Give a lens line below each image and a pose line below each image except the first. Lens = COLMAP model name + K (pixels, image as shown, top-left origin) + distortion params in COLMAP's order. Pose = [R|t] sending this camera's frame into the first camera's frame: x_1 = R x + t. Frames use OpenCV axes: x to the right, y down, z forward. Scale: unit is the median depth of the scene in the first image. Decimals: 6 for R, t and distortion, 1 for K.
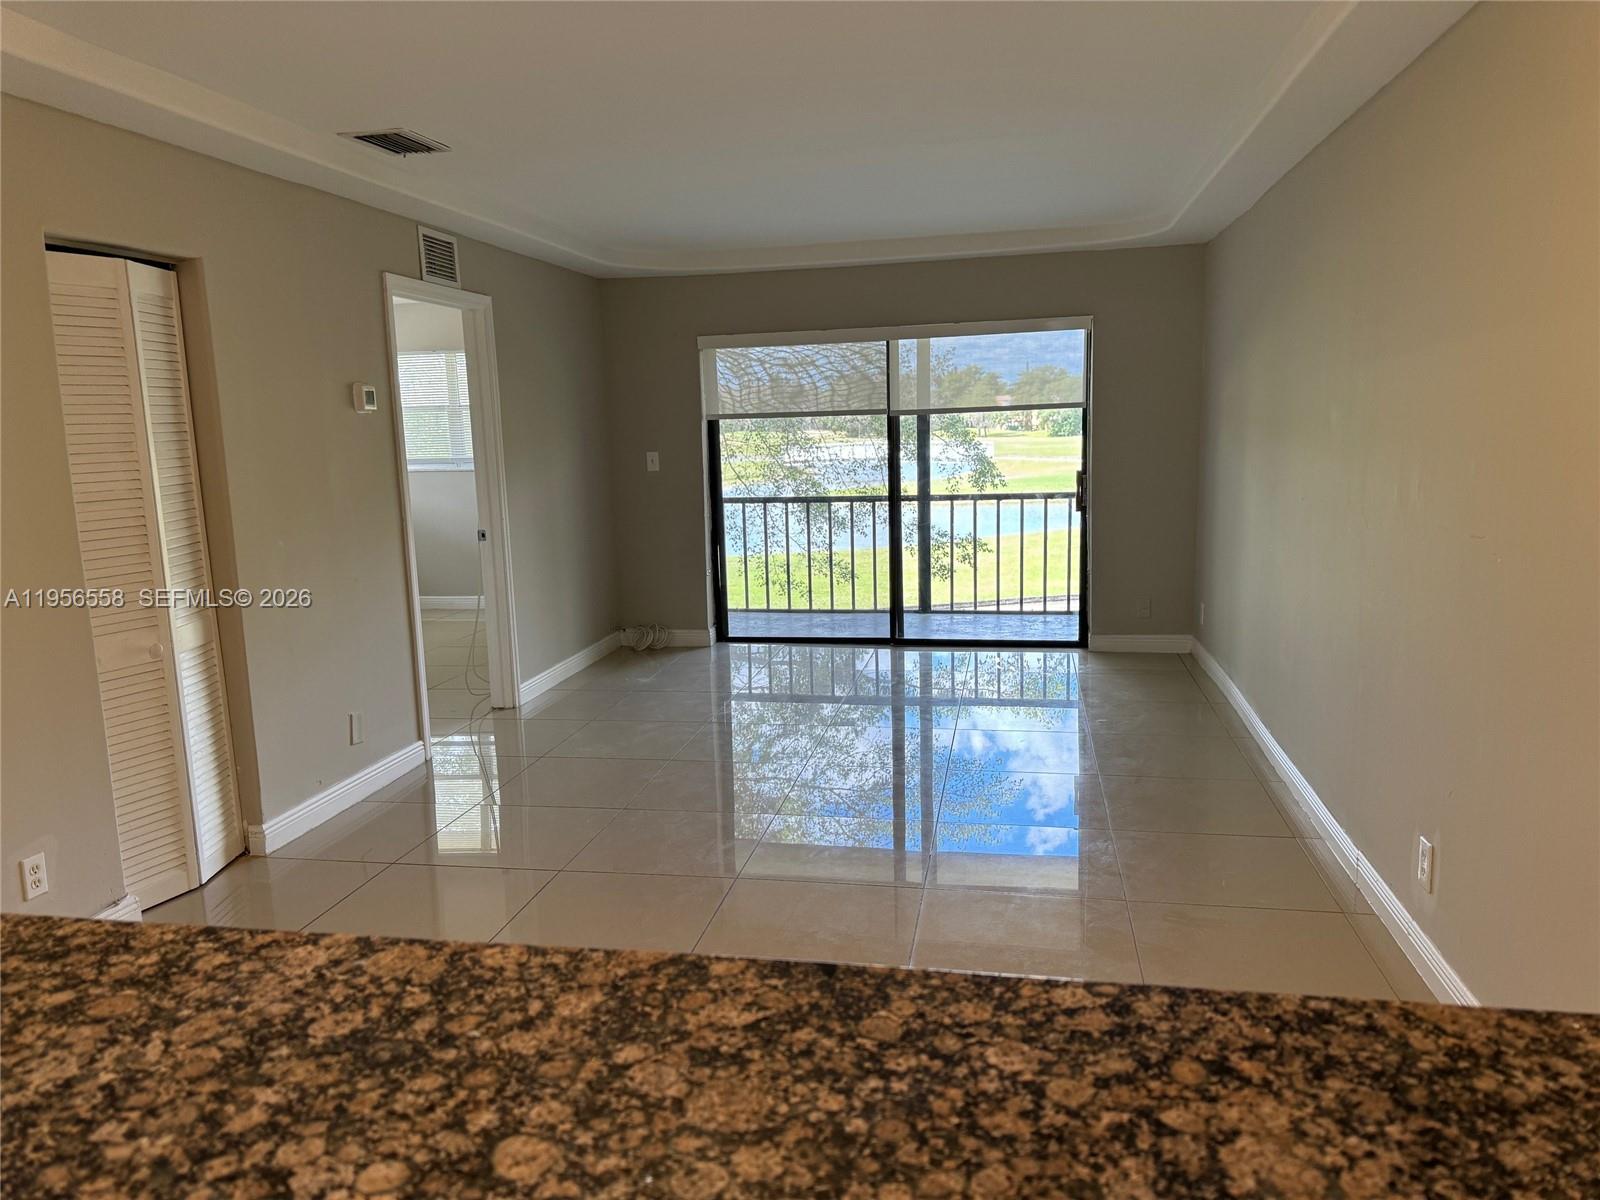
lens RADIAL K [[1120.1, 0, 790.0], [0, 1120.1, 602.3], [0, 0, 1]] dist [0.066938, -0.088493]
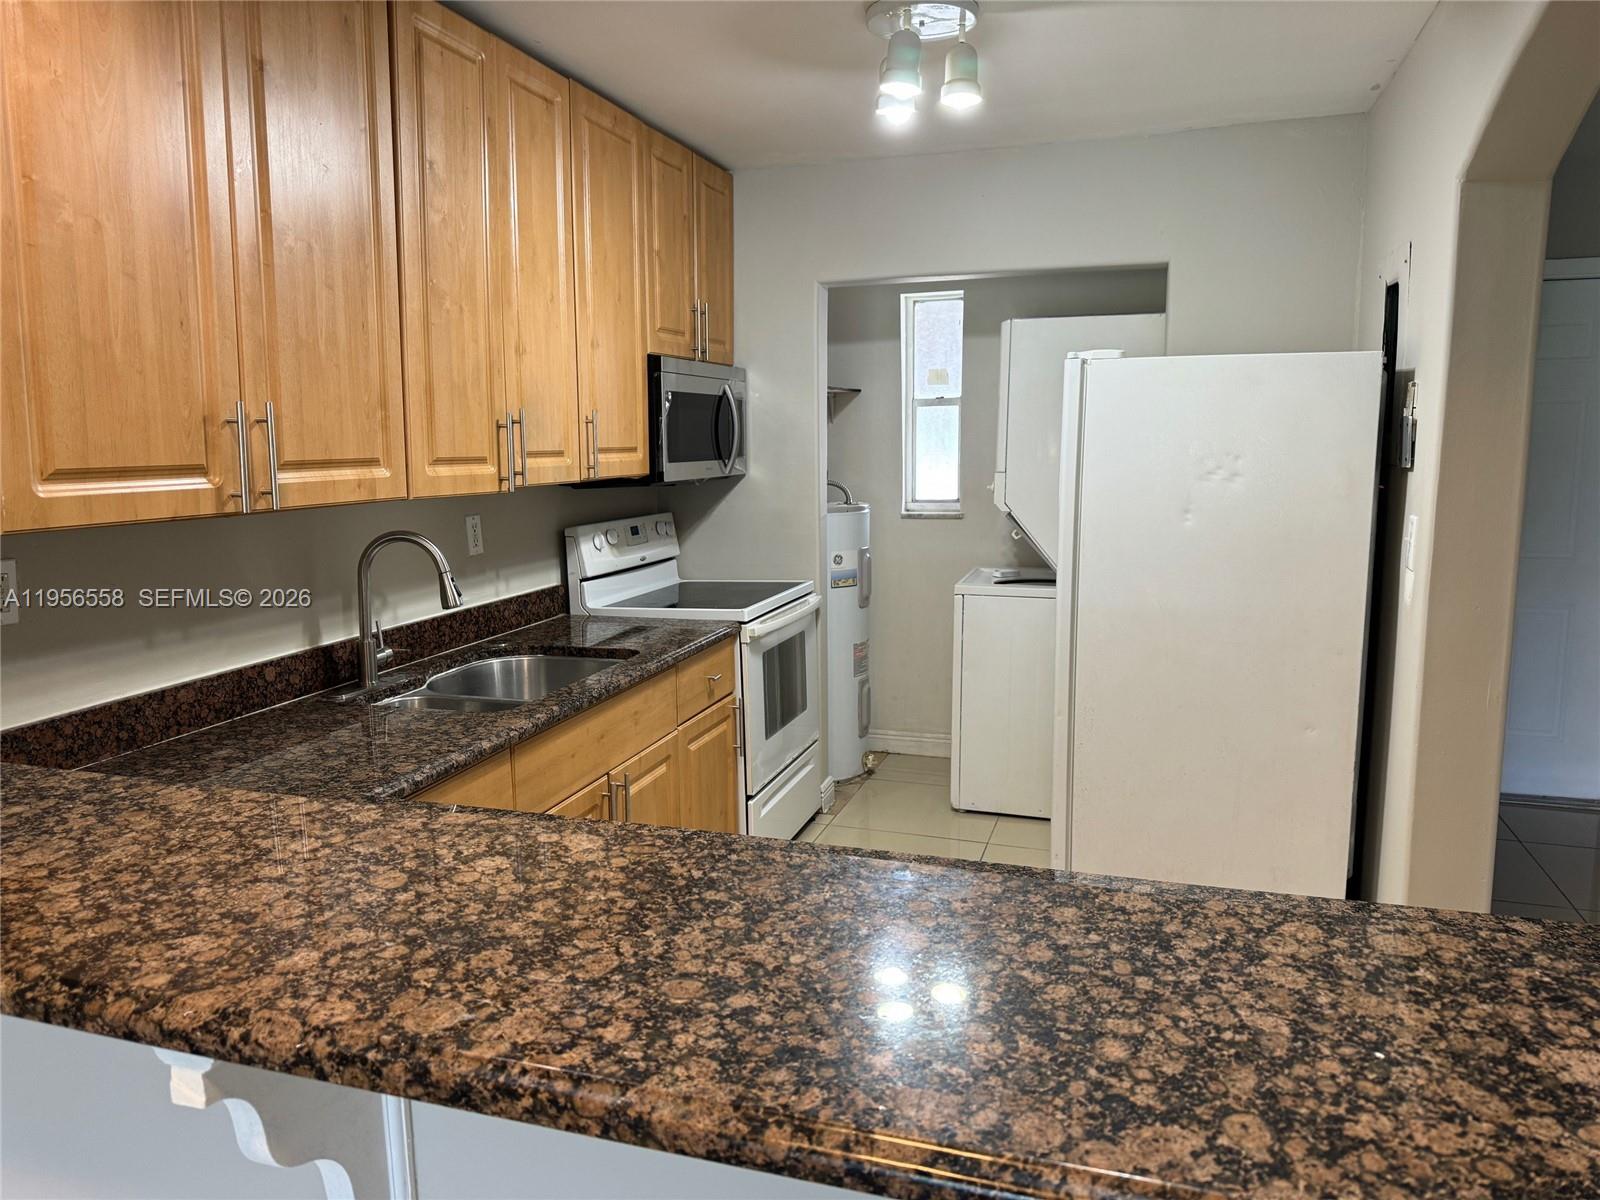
lens RADIAL K [[1120.1, 0, 790.0], [0, 1120.1, 602.3], [0, 0, 1]] dist [0.066938, -0.088493]
pose [[-0.992489, 0.018209, 0.120973, -0.805193], [0.053863, 0.952896, 0.298476, -0.321594], [-0.109839, 0.302750, -0.946720, 1.842618]]
